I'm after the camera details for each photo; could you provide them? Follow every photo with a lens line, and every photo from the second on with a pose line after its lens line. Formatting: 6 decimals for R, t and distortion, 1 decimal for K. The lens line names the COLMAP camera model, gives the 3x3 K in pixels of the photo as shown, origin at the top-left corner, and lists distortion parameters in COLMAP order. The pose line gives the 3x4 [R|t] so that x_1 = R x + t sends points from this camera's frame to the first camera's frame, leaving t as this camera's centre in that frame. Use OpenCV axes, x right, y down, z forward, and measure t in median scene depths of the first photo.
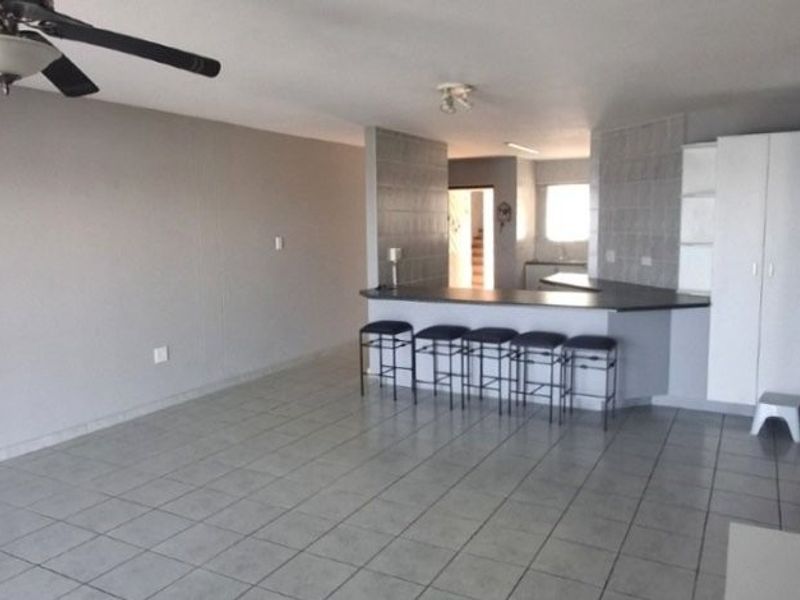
lens RADIAL K [[647.5, 0, 399.9], [0, 647.5, 300.2], [0, 0, 1]] dist [-0.001389, 0.014101]
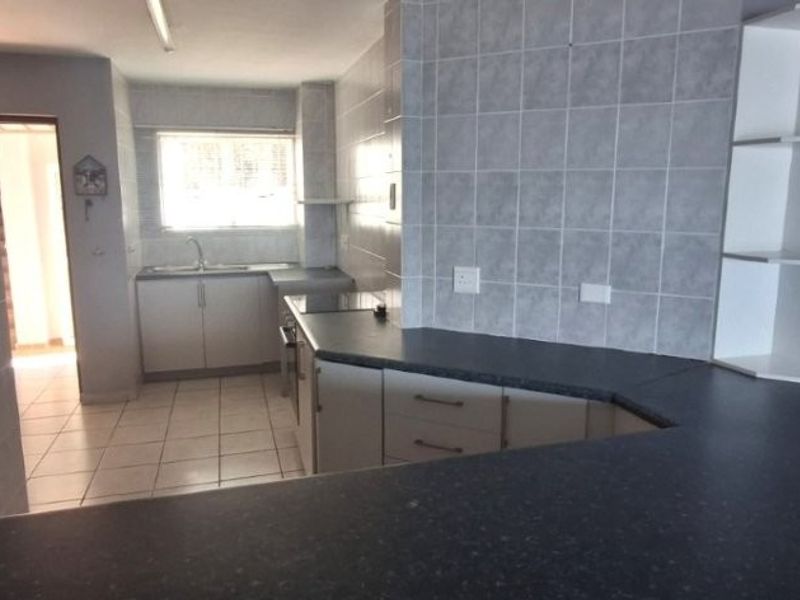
lens RADIAL K [[647.5, 0, 399.7], [0, 647.5, 301.1], [0, 0, 1]] dist [-0.001389, 0.014101]
pose [[0.725479, -0.097329, 0.681328, -0.007809], [0.072304, 0.995250, 0.065184, -0.060080], [-0.684436, 0.001973, 0.729071, 0.498384]]
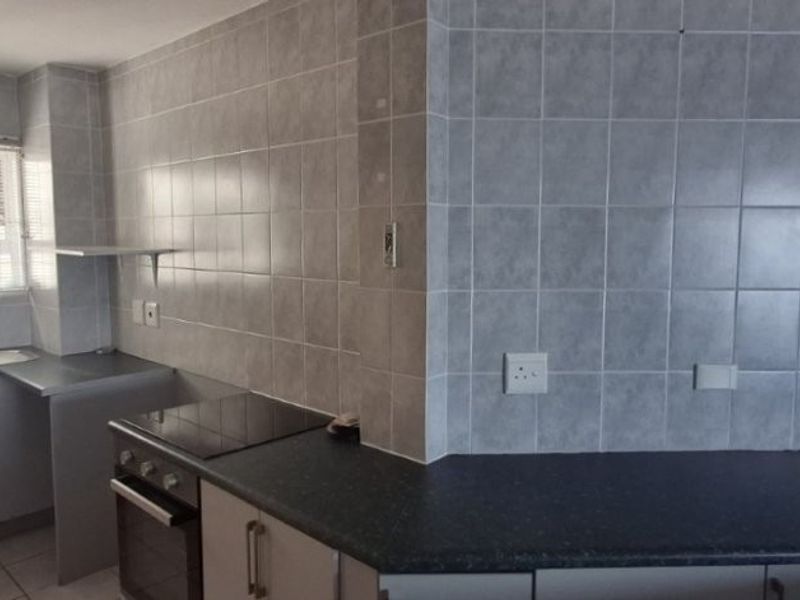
lens RADIAL K [[647.5, 0, 399.9], [0, 647.5, 301.2], [0, 0, 1]] dist [-0.001389, 0.014101]
pose [[0.259008, -0.080633, 0.962504, 0.026935], [0.113632, 0.992133, 0.052537, -0.084537], [-0.959168, 0.095764, 0.266133, 0.684519]]
